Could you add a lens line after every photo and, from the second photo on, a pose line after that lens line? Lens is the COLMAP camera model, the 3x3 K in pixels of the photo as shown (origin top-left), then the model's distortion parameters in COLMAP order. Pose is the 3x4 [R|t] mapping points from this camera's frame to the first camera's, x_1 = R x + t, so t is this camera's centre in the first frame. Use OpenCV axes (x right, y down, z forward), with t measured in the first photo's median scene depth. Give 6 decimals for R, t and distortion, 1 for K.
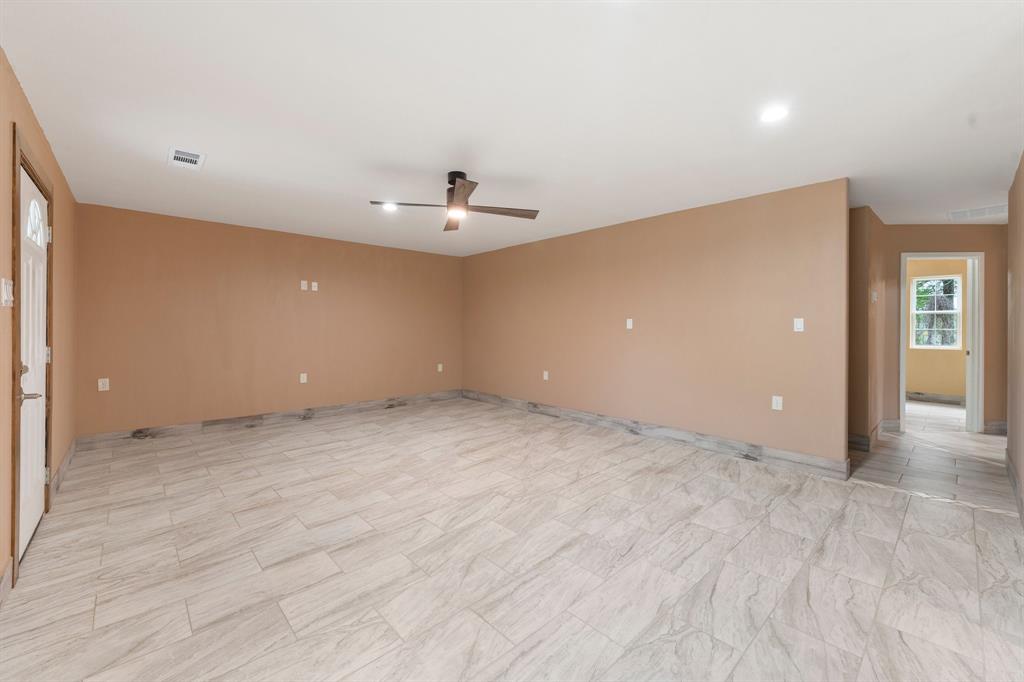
lens RADIAL K [[416.1, 0, 510.2], [0, 416.1, 329.4], [0, 0, 1]] dist [0.001018, -0.000106]
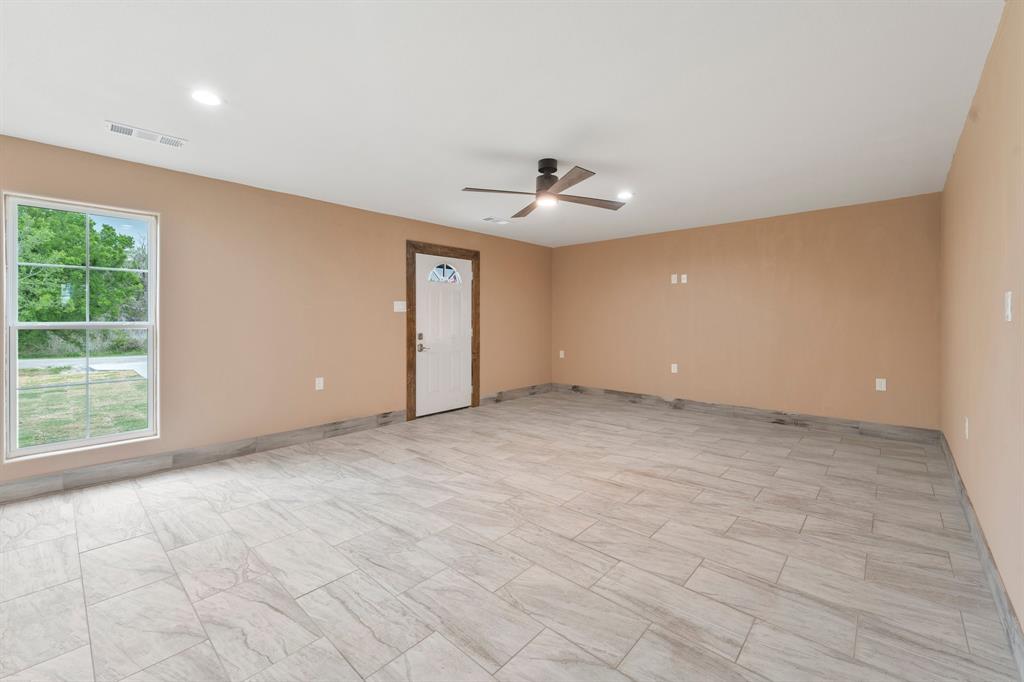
lens RADIAL K [[416.1, 0, 510.2], [0, 416.1, 329.4], [0, 0, 1]] dist [0.001018, -0.000106]
pose [[0.089598, 0.021581, -0.995744, 0.903909], [-0.004438, 0.999764, 0.021269, -0.001293], [0.995968, 0.002514, 0.089673, 0.906336]]
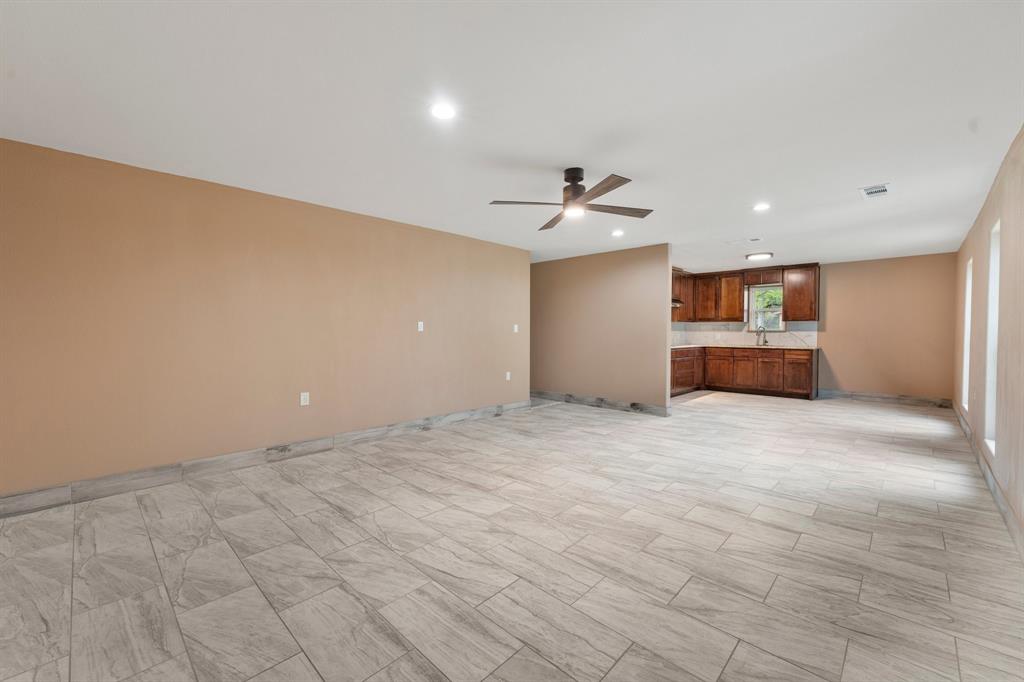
lens RADIAL K [[416.1, 0, 510.2], [0, 416.1, 329.4], [0, 0, 1]] dist [0.001018, -0.000106]
pose [[-0.063647, -0.000201, 0.997972, -1.206807], [0.003987, 0.999992, 0.000455, -0.009258], [-0.997964, 0.004008, -0.063646, 1.326783]]
